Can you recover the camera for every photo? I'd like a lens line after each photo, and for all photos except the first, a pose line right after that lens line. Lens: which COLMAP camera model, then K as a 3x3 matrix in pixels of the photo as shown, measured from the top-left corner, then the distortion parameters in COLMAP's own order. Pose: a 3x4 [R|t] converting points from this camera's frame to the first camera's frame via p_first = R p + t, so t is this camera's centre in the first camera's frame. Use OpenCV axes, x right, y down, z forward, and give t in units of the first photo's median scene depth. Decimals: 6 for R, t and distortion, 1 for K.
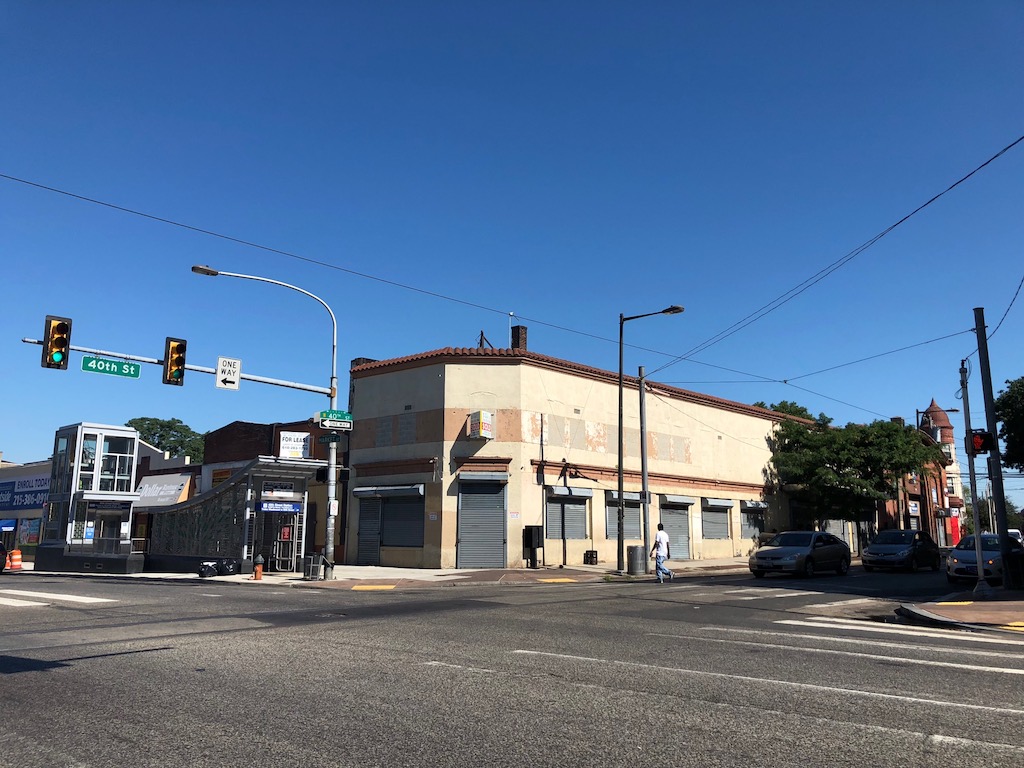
lens RADIAL K [[839.7, 0, 512.0], [0, 839.7, 384.0], [0, 0, 1]] dist [0.140507, -0.296565]
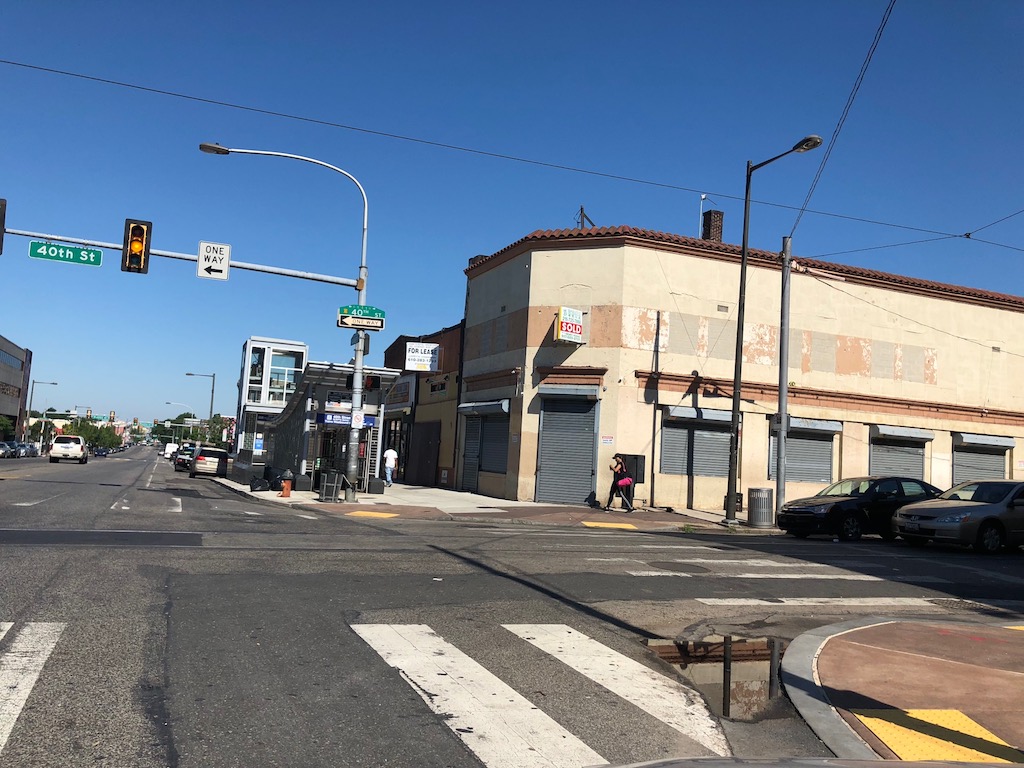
lens RADIAL K [[839.7, 0, 512.0], [0, 839.7, 384.0], [0, 0, 1]] dist [0.140507, -0.296565]
pose [[0.905491, 0.008770, -0.424275, 0.249550], [0.022115, 0.997453, 0.067817, 0.048348], [0.423789, -0.070791, 0.902990, 0.260203]]
